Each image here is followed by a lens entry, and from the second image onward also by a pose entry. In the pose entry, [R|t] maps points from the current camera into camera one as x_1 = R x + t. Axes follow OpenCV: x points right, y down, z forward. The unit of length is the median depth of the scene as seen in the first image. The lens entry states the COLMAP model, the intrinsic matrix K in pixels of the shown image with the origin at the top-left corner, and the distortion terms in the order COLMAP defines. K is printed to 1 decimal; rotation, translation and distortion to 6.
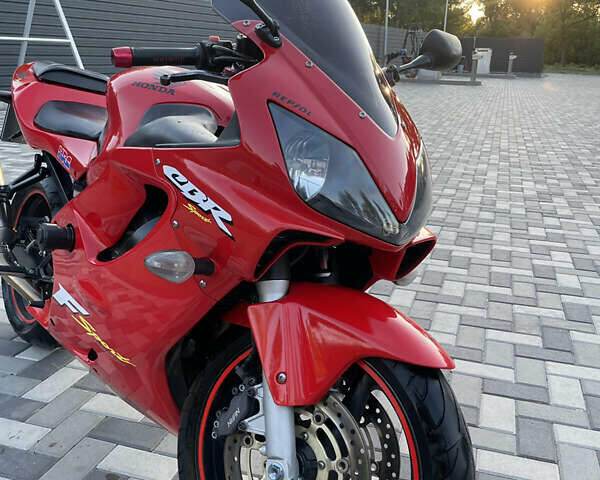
lens RADIAL K [[608.6, 0, 300.0], [0, 608.6, 240.0], [0, 0, 1]] dist [0.128860, -0.260035]
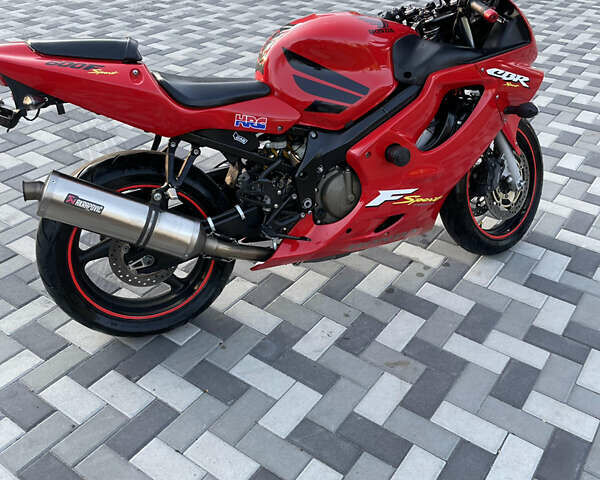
lens RADIAL K [[608.6, 0, 300.0], [0, 608.6, 240.0], [0, 0, 1]] dist [0.128860, -0.260035]
pose [[0.310152, -0.537675, 0.784036, -2.145040], [0.271041, 0.840487, 0.469168, -0.721558], [-0.911232, 0.066992, 0.406410, 0.814695]]
